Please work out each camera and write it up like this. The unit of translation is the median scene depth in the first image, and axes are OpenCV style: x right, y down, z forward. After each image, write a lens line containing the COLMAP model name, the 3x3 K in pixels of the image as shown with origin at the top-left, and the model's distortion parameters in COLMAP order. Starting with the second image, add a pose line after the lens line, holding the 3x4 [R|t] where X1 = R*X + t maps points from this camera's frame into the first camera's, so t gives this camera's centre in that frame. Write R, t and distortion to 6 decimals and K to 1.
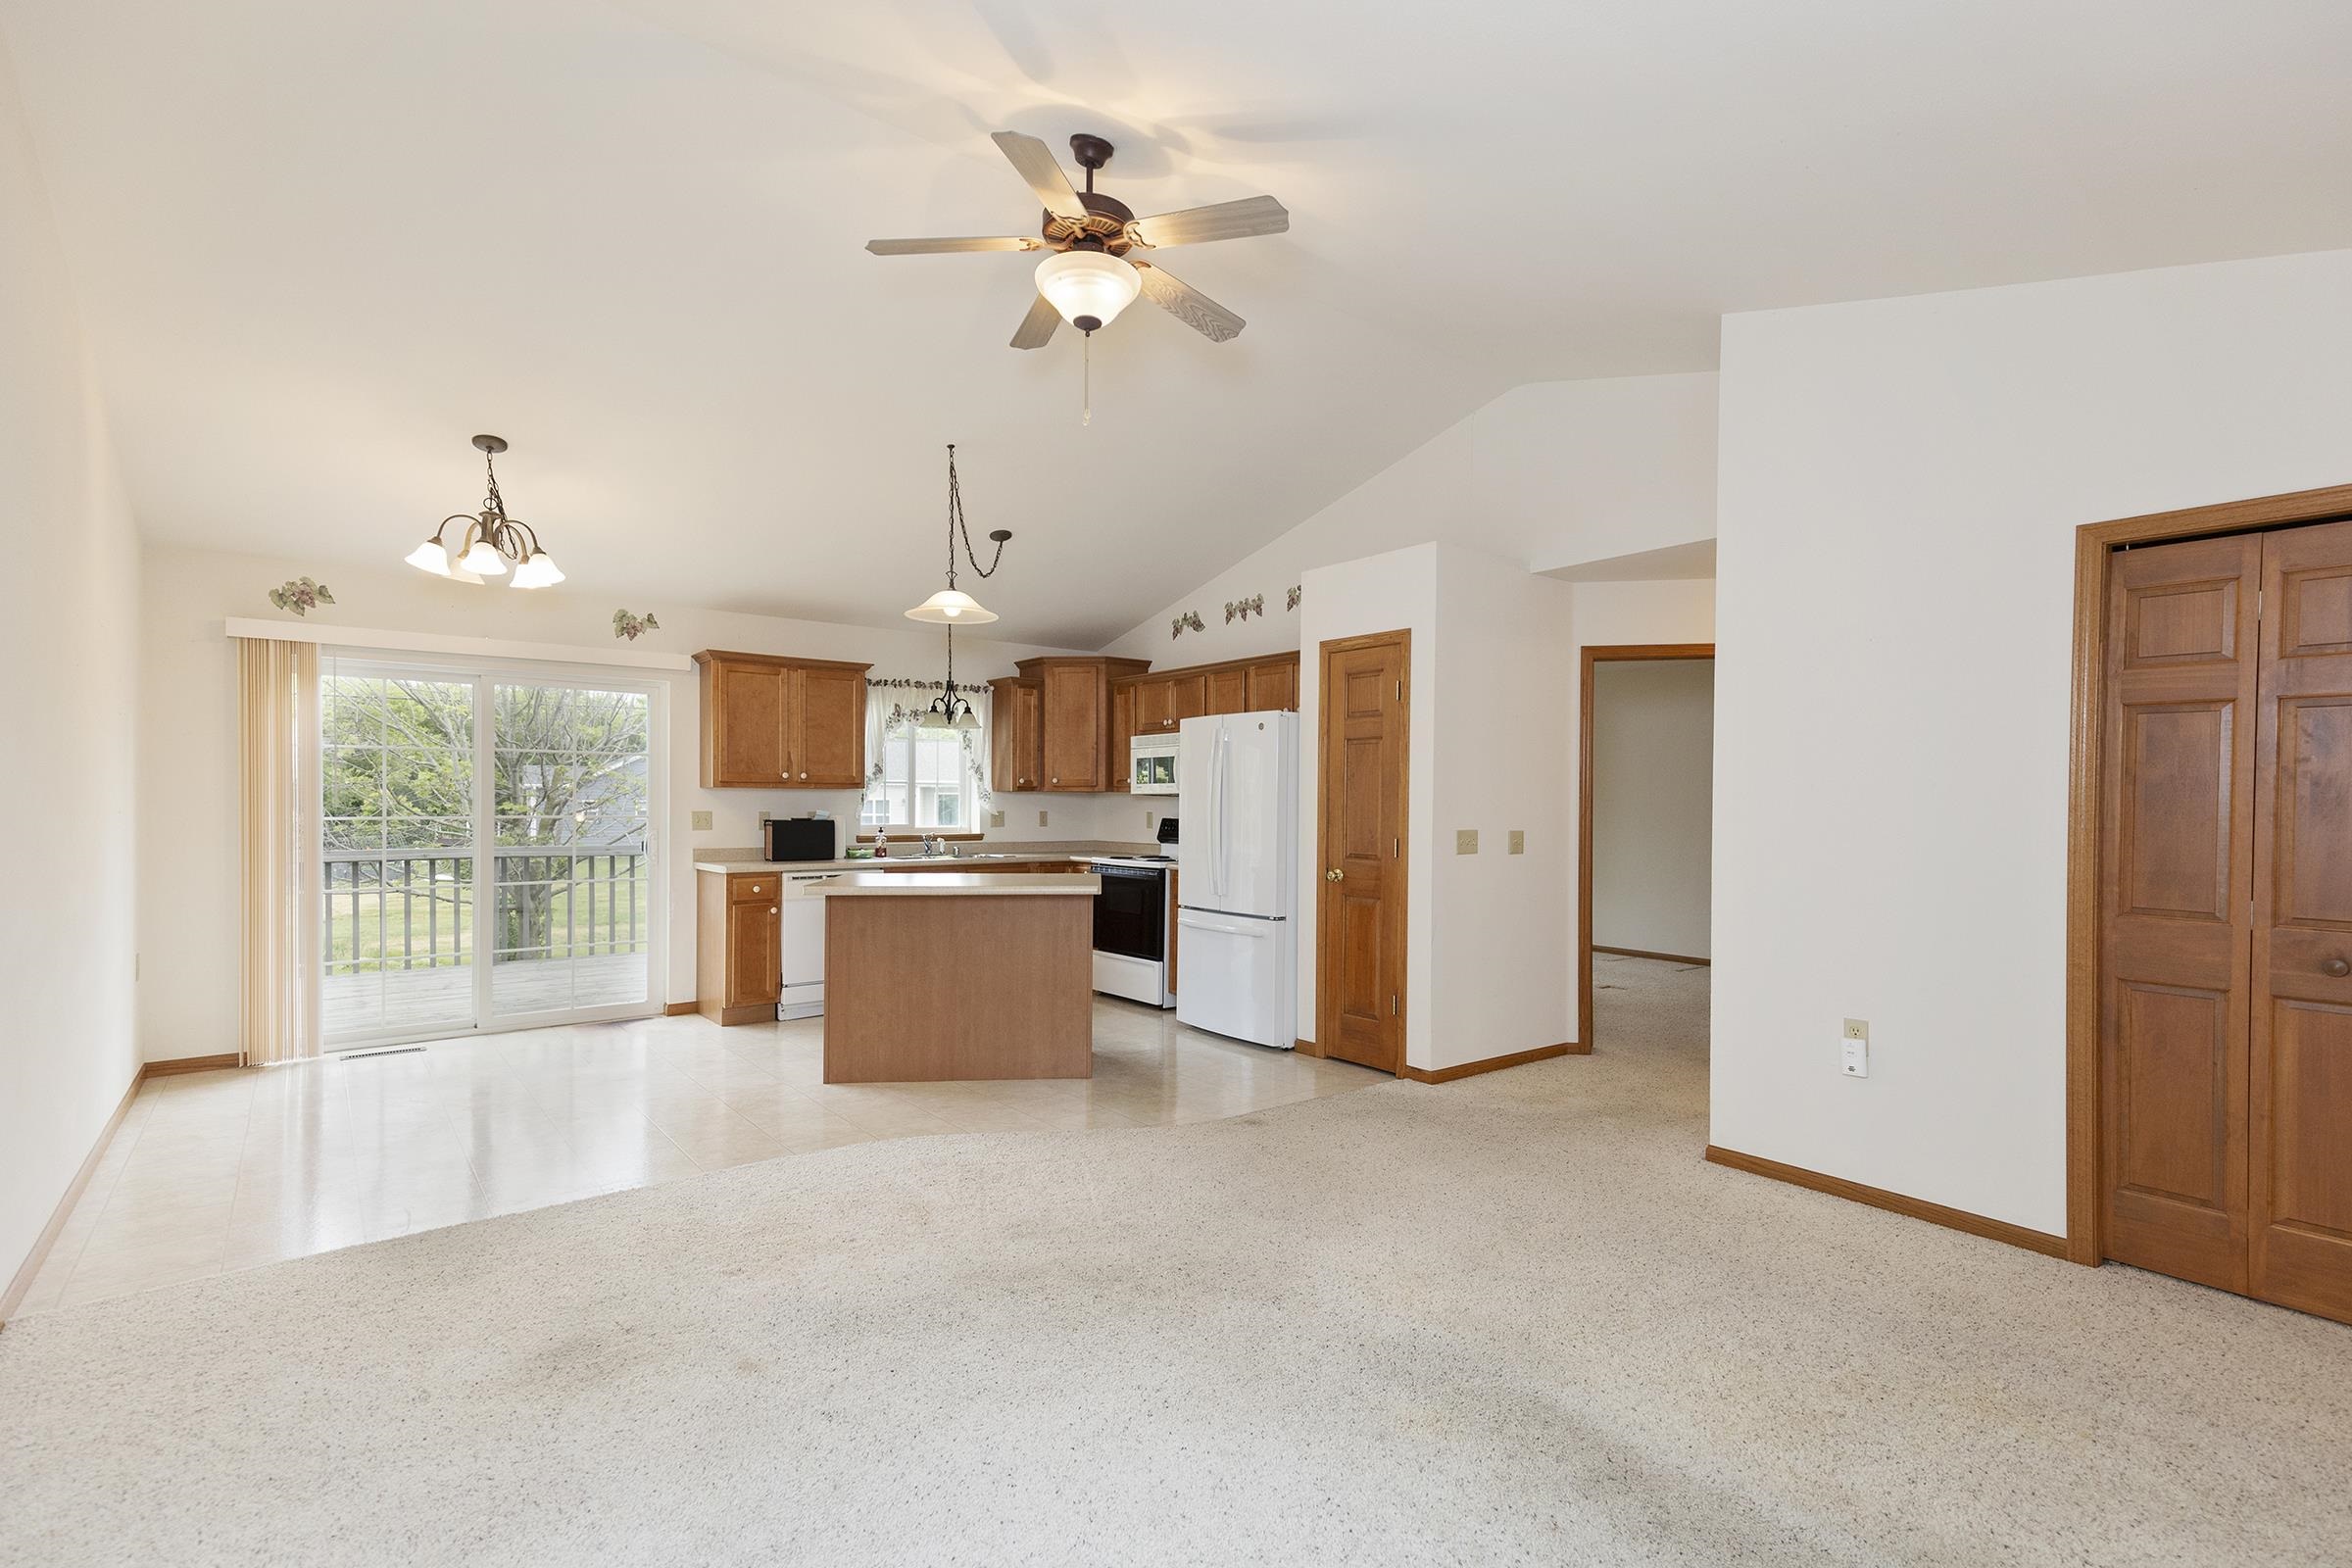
lens RADIAL K [[1082.6, 0, 1188.1], [0, 1082.6, 811.1], [0, 0, 1]] dist [0.031532, 0.000003]
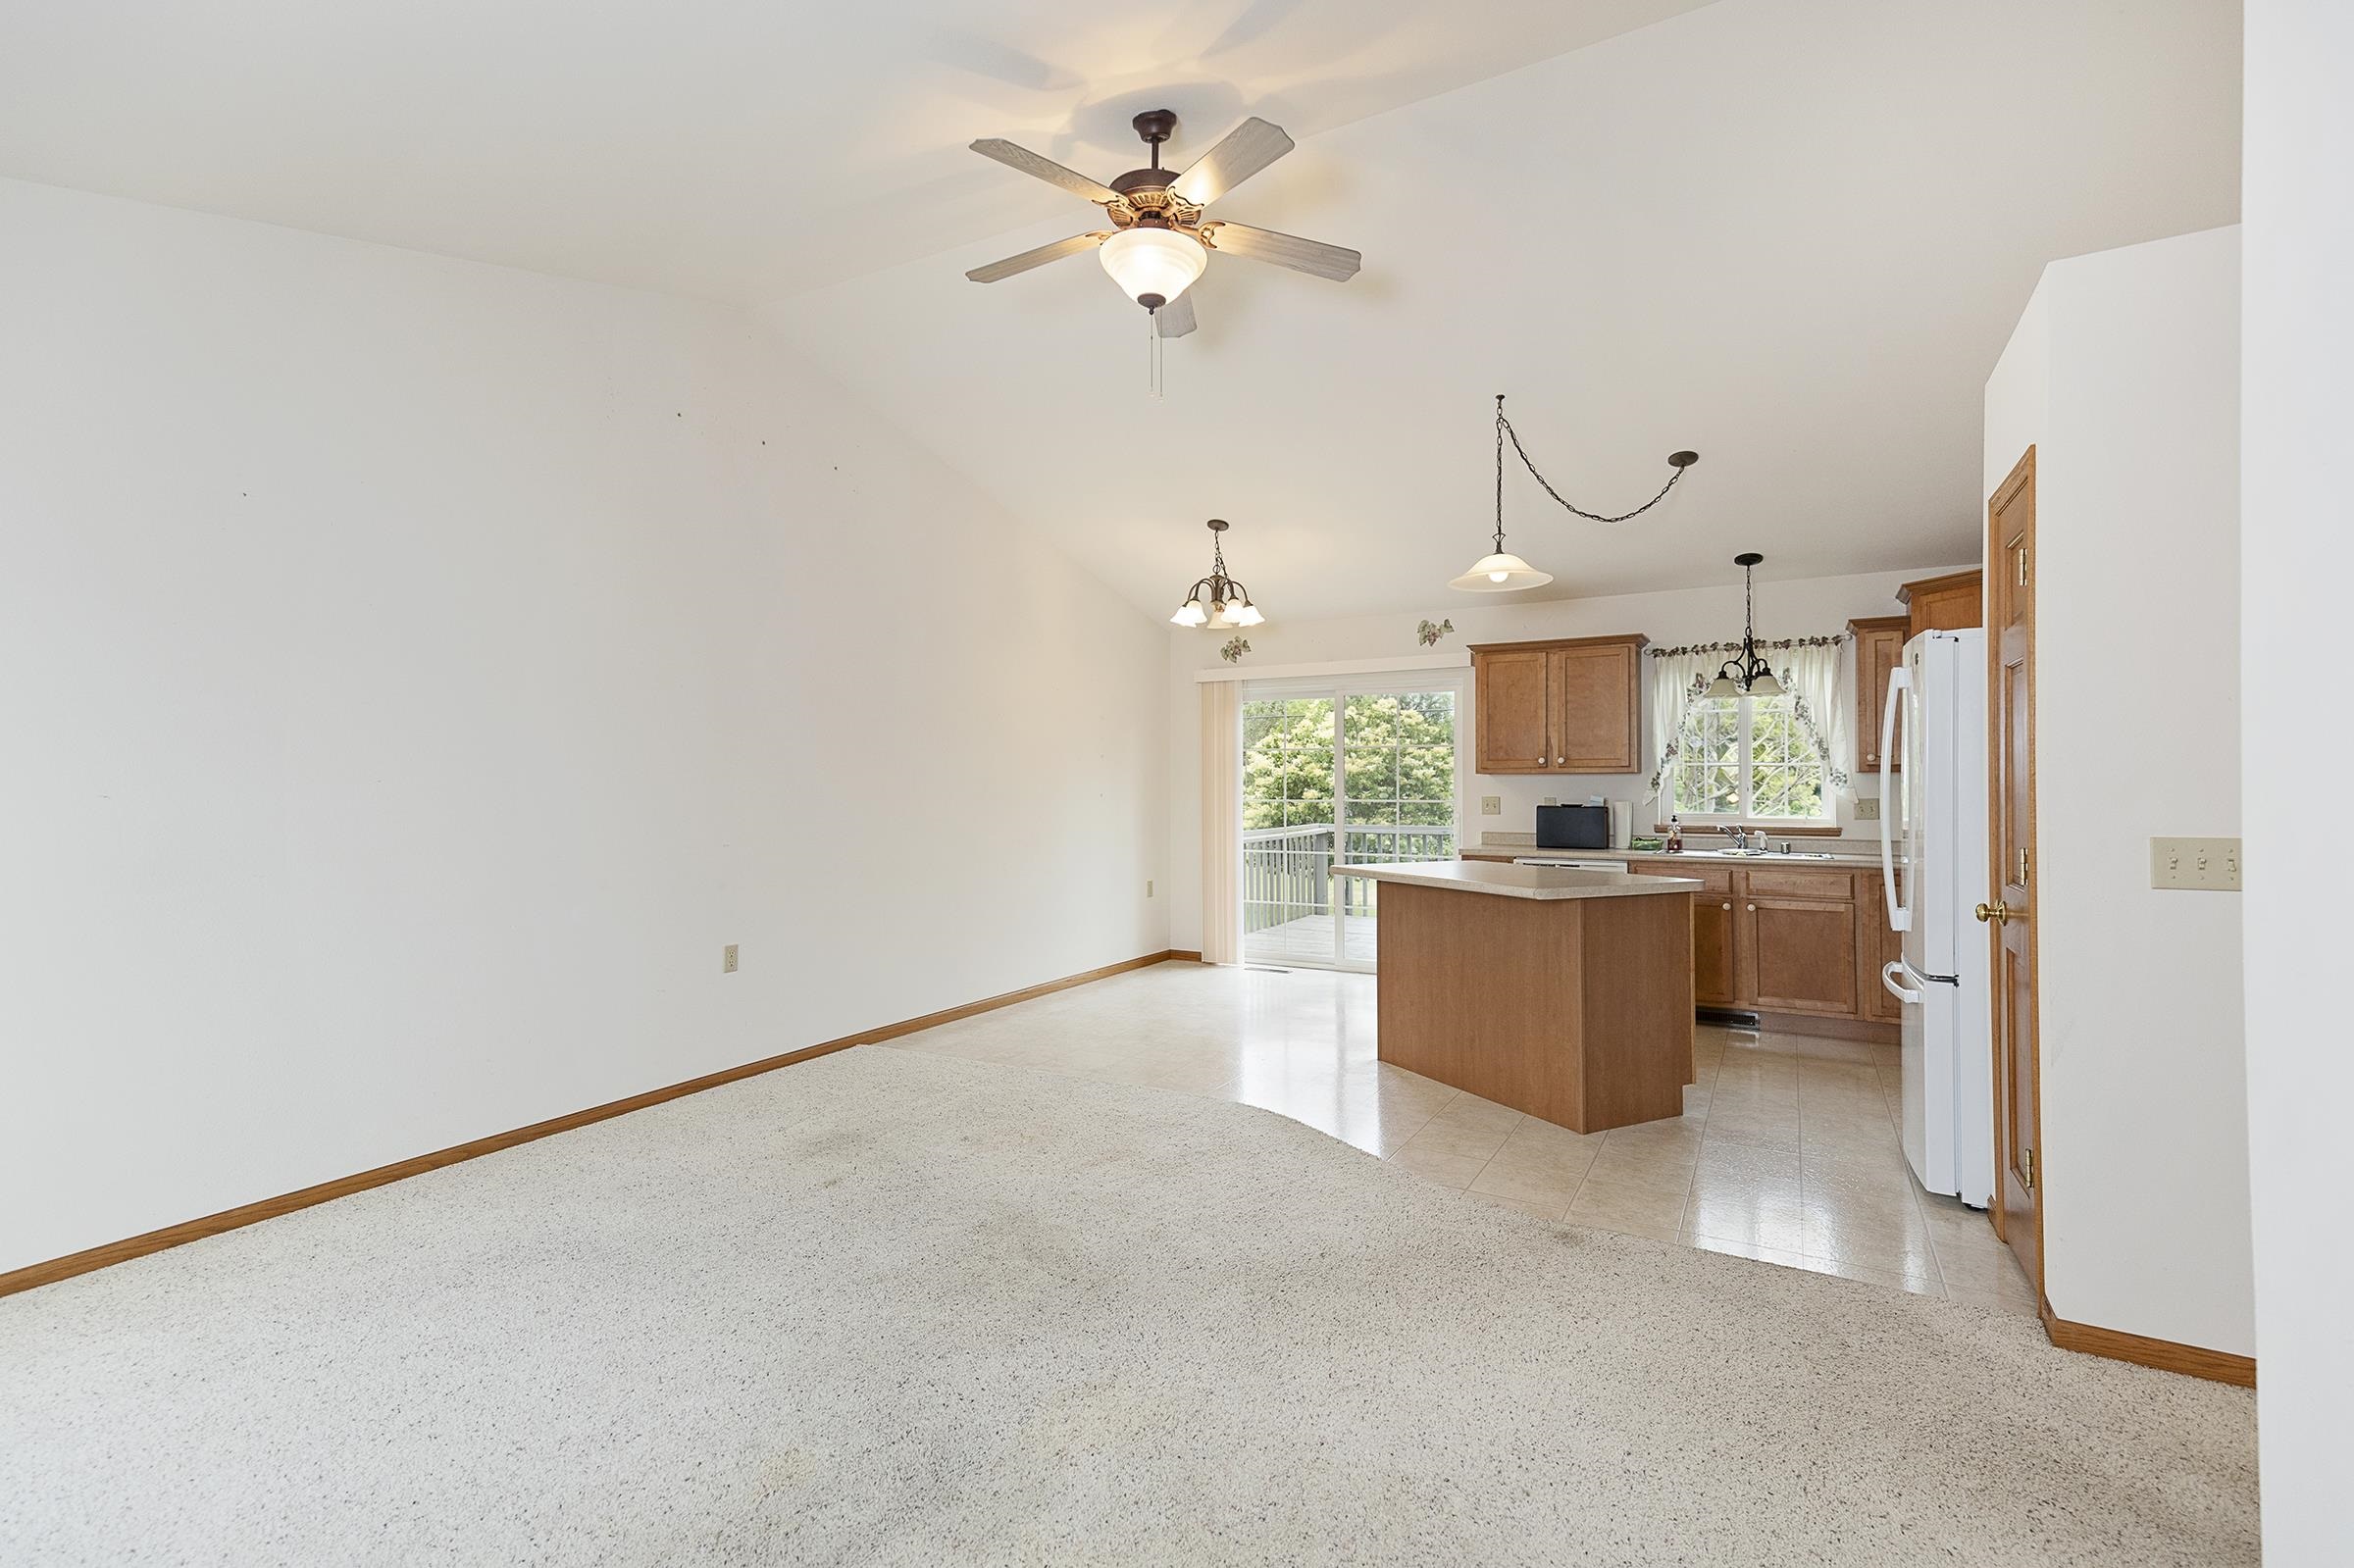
lens RADIAL K [[1064.6, 0, 1177.0], [0, 1064.6, 784.0], [0, 0, 1]] dist [0.030198, 0.000106]
pose [[0.376396, -0.007341, -0.926430, 0.405129], [-0.004973, 0.999938, -0.009944, -0.000297], [0.926445, 0.008350, 0.376336, 0.327994]]
